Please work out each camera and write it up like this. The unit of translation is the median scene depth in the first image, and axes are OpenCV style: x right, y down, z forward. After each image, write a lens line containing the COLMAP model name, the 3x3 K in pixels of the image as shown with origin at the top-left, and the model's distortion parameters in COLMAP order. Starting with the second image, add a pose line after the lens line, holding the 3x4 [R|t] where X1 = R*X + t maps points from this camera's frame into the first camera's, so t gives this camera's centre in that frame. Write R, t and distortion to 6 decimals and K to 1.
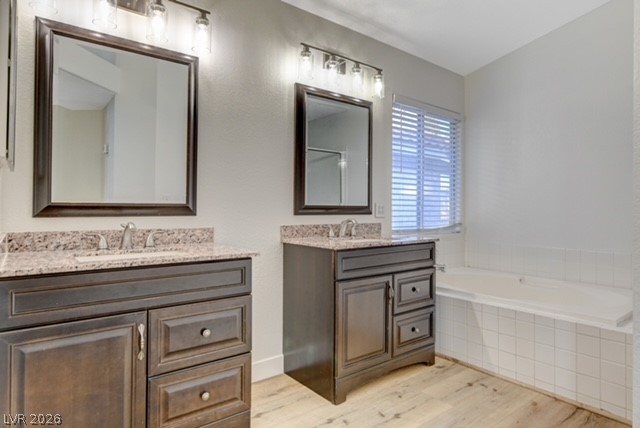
lens RADIAL K [[395.6, 0, 328.5], [0, 395.6, 200.1], [0, 0, 1]] dist [0.000632, 0.002446]
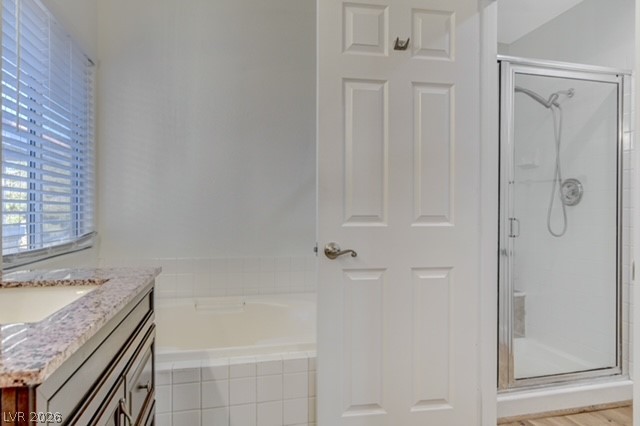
lens RADIAL K [[395.6, 0, 322.6], [0, 395.6, 217.0], [0, 0, 1]] dist [0.000632, 0.002446]
pose [[0.441618, -0.017584, 0.897031, -0.093945], [-0.020347, 0.999355, 0.029607, 0.014825], [-0.896973, -0.031327, 0.440975, 0.640690]]
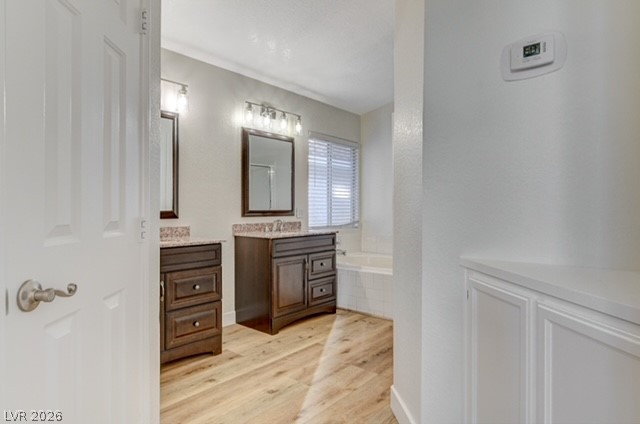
lens RADIAL K [[364.3, 0, 319.1], [0, 364.3, 210.6], [0, 0, 1]] dist [-0.027876, 0.007310]
pose [[0.985509, -0.009694, 0.169349, -0.032662], [0.005331, 0.999643, 0.026197, -0.020350], [-0.169542, -0.024915, 0.985208, -0.390506]]
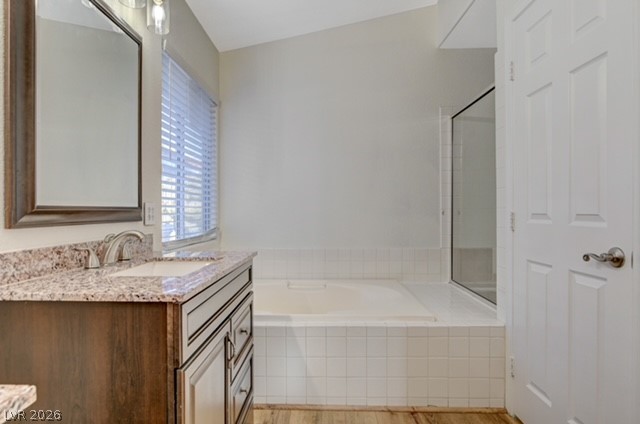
lens RADIAL K [[364.3, 0, 314.6], [0, 364.3, 211.0], [0, 0, 1]] dist [-0.027876, 0.007310]
pose [[0.665642, -0.013634, 0.746147, -0.158884], [-0.002567, 0.999785, 0.020559, 0.010326], [-0.746267, -0.015600, 0.665464, 0.520910]]
